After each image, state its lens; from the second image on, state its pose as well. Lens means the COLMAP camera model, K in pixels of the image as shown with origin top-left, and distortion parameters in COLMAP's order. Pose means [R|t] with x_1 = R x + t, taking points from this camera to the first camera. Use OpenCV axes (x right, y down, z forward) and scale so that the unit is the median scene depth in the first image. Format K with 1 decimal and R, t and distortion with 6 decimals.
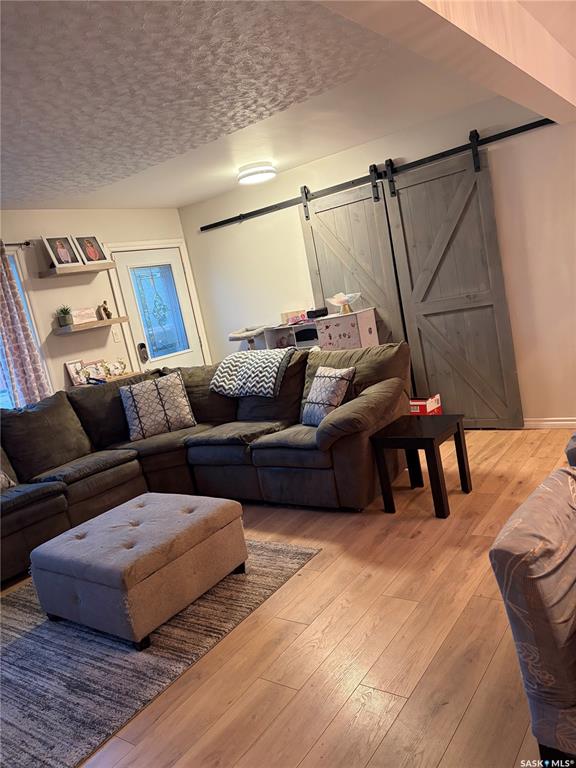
lens RADIAL K [[577.2, 0, 299.1], [0, 577.2, 389.8], [0, 0, 1]] dist [0.048310, -0.056256]
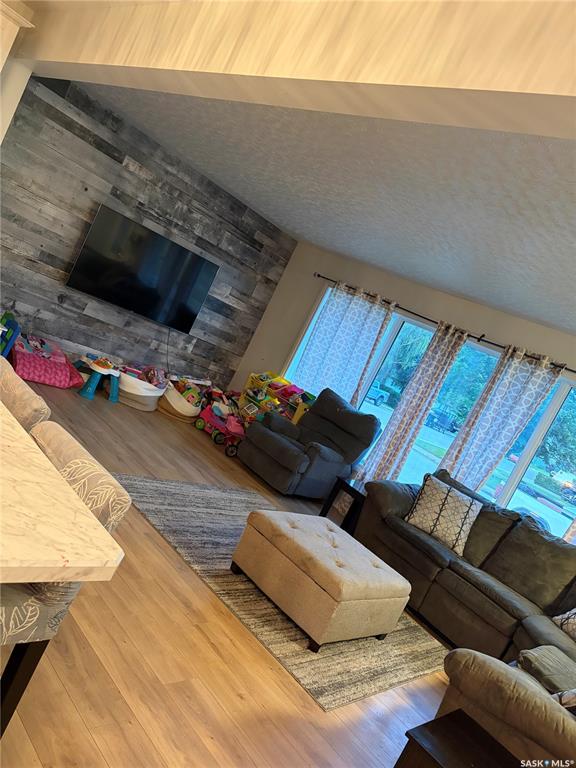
lens RADIAL K [[577.2, 0, 286.1], [0, 577.2, 383.1], [0, 0, 1]] dist [0.048310, -0.056256]
pose [[-0.202967, 0.200246, -0.958491, 0.510915], [-0.558110, 0.780640, 0.281273, -0.193122], [0.804561, 0.592033, -0.046685, 0.504443]]
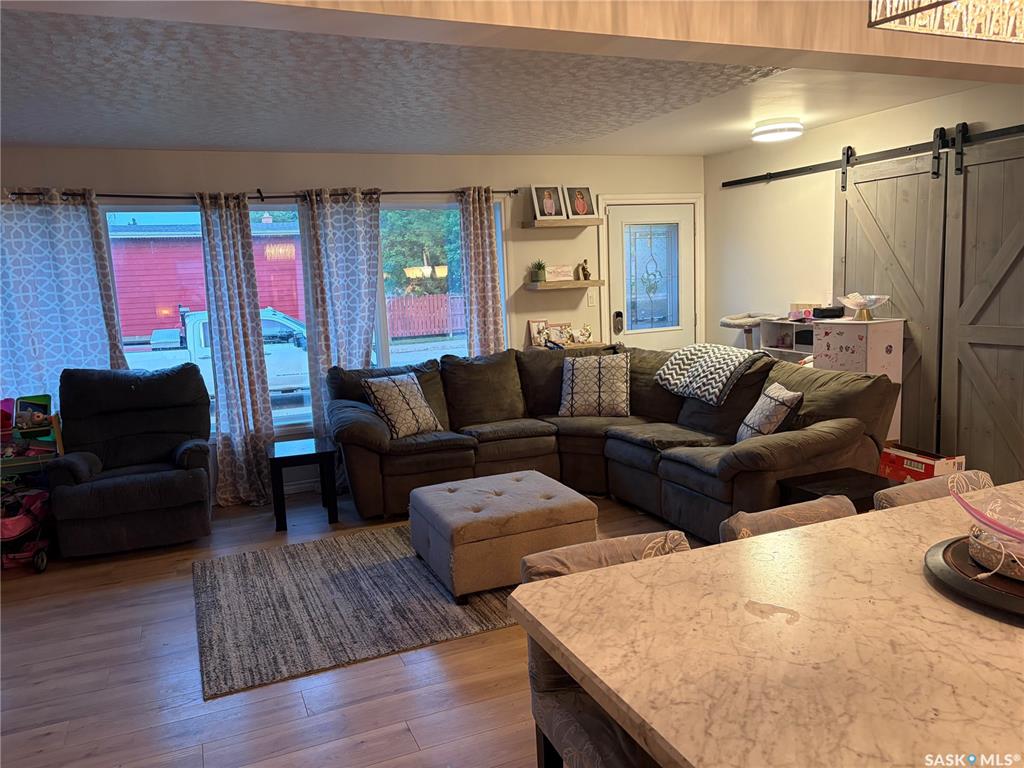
lens RADIAL K [[769.6, 0, 517.0], [0, 769.6, 389.6], [0, 0, 1]] dist [0.048310, -0.056256]
pose [[0.846955, 0.222551, -0.482844, 0.234852], [-0.202264, 0.974762, 0.094493, -0.054974], [0.491688, 0.017630, 0.870593, -0.112600]]
